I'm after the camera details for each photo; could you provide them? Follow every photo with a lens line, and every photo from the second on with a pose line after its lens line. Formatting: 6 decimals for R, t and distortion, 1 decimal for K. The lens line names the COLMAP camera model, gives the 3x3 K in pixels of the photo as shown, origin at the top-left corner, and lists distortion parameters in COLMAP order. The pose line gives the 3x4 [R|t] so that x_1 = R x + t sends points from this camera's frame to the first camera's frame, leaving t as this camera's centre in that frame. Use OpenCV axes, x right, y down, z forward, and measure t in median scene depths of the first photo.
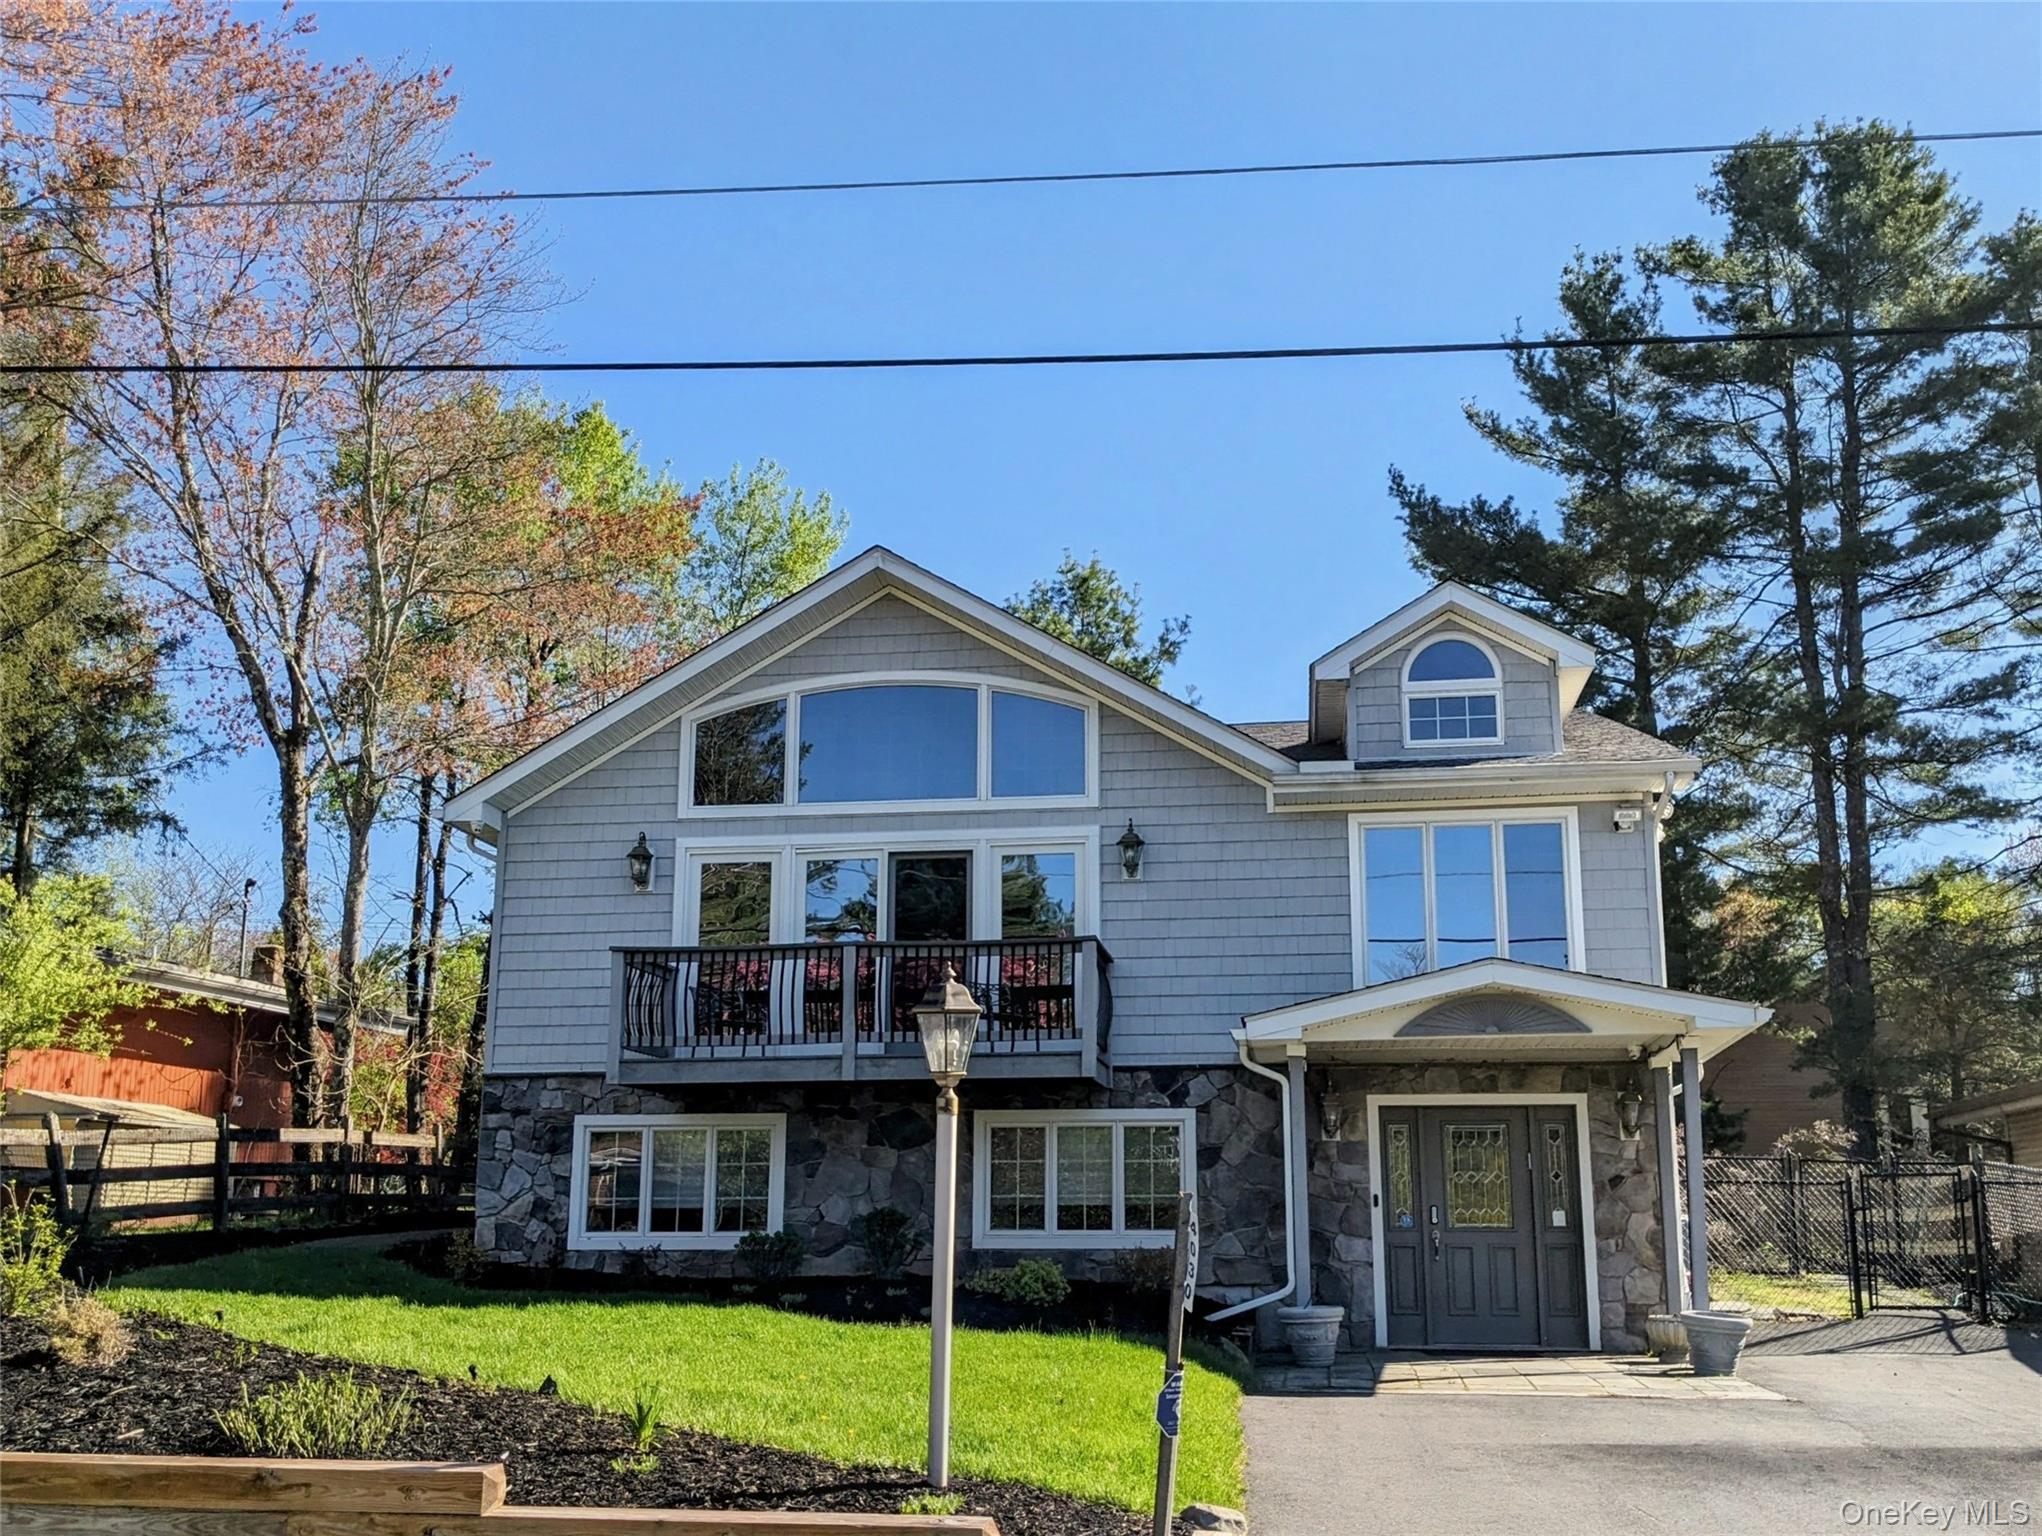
lens RADIAL K [[1823.4, 0, 1132.1], [0, 1823.4, 844.0], [0, 0, 1]] dist [0.029564, -0.061796]
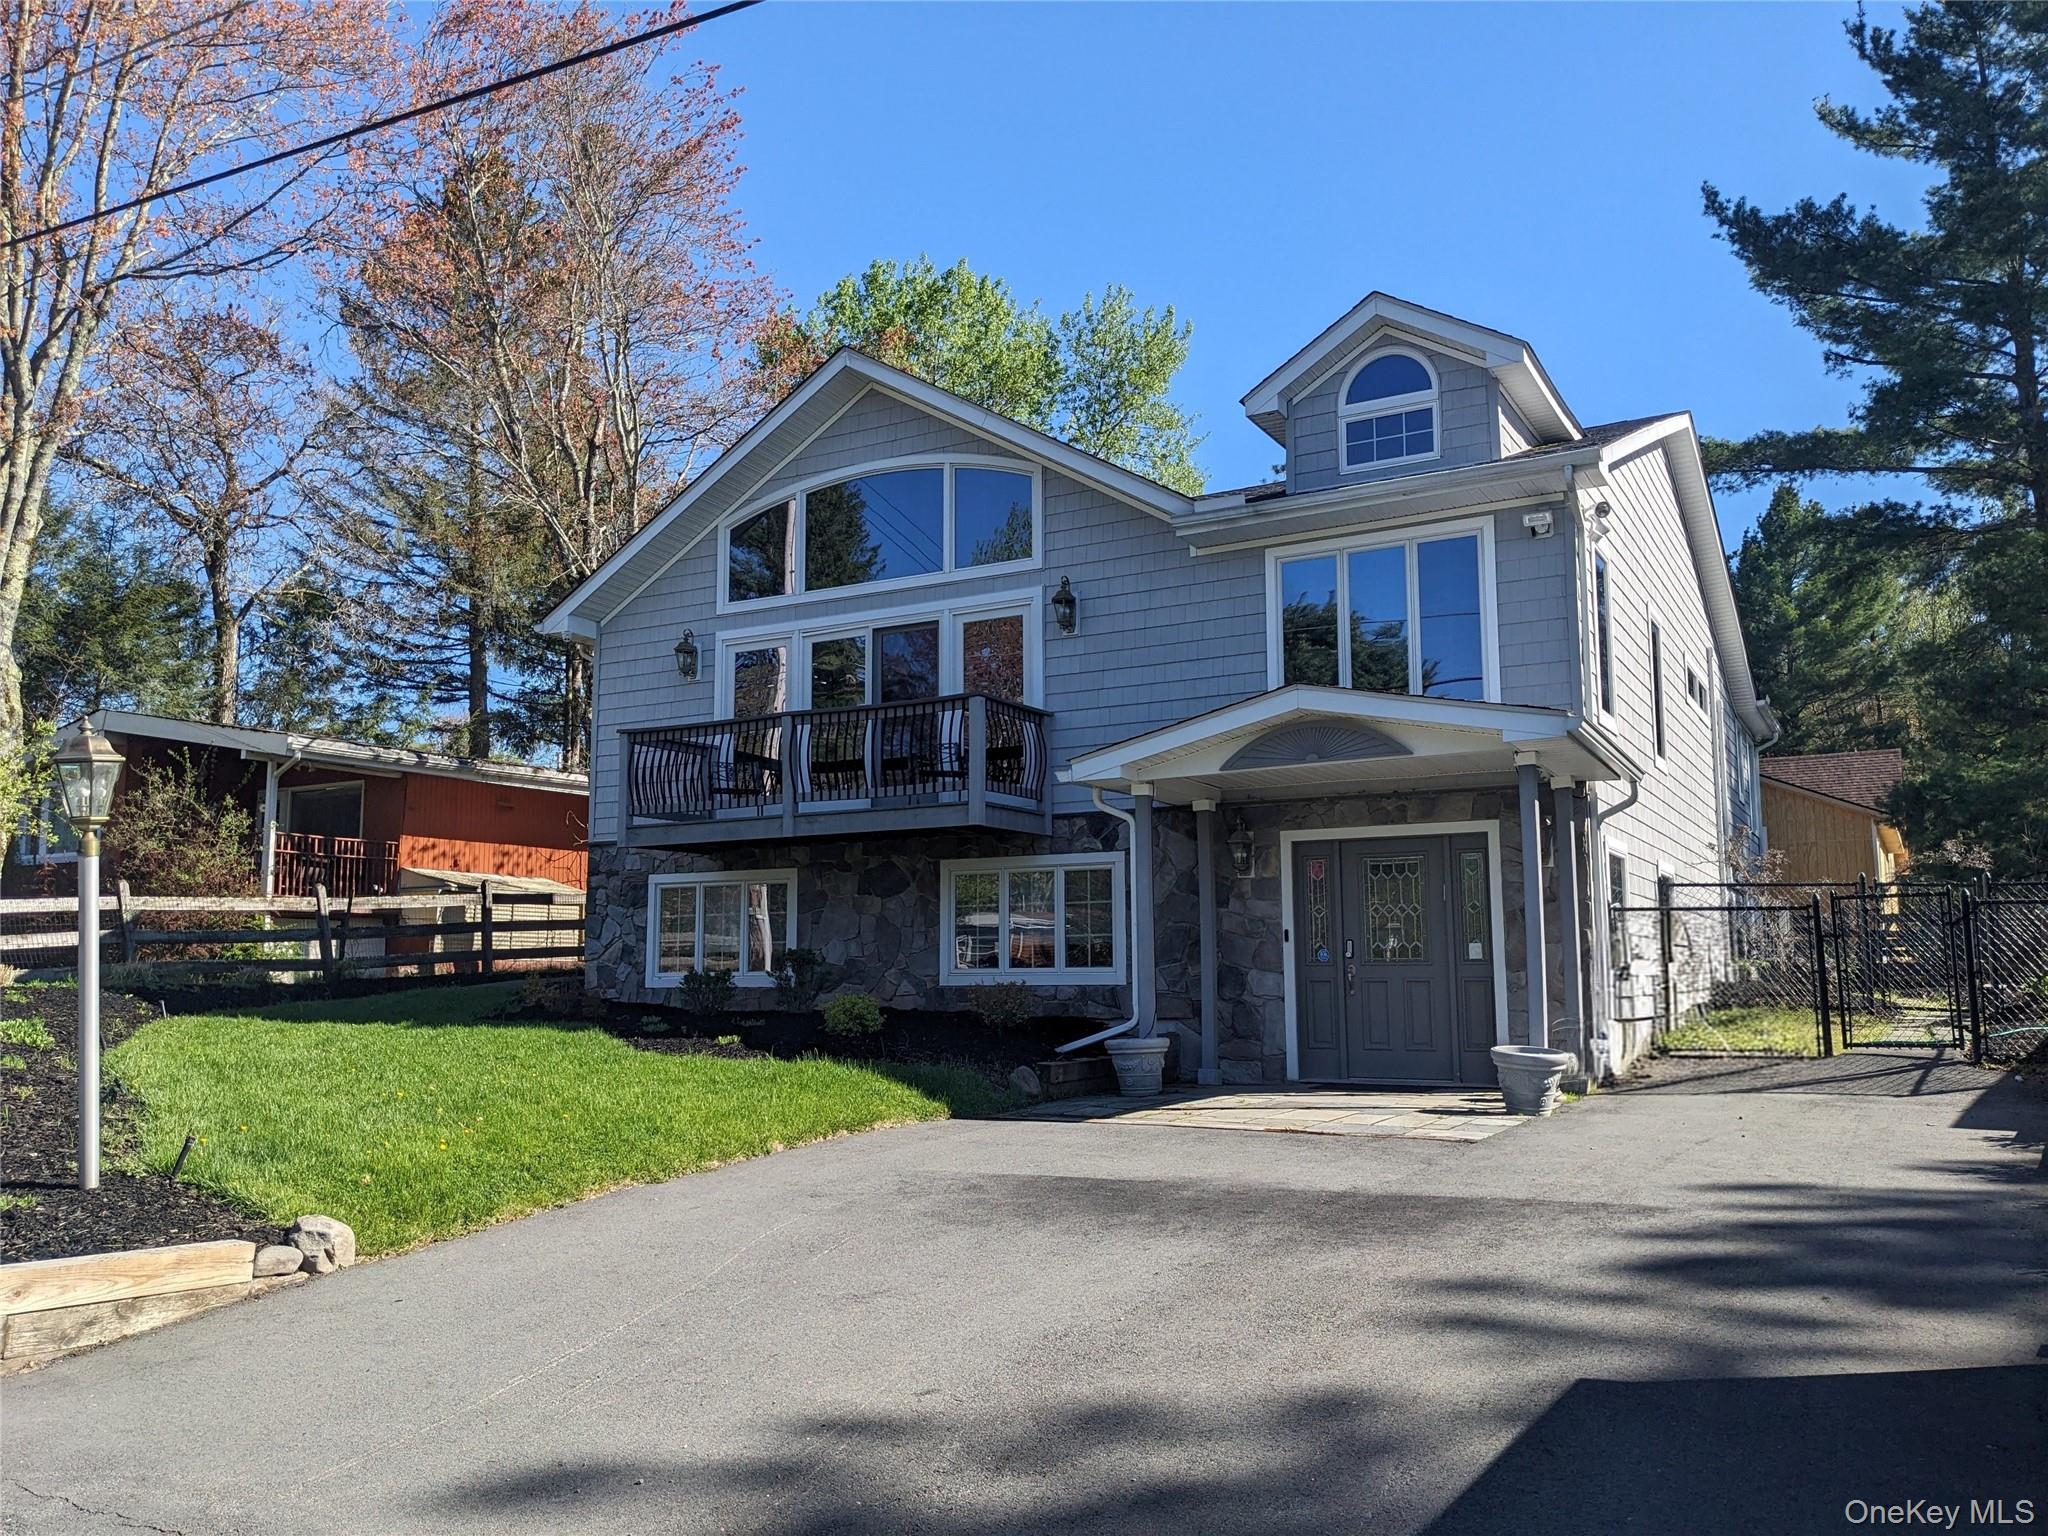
lens RADIAL K [[1632.1, 0, 1033.5], [0, 1632.1, 765.4], [0, 0, 1]] dist [0.009045, -0.008329]
pose [[0.926184, -0.054886, -0.373055, 0.317911], [0.084400, 0.994423, 0.063235, 0.032447], [0.367504, -0.090053, 0.925652, 0.124201]]
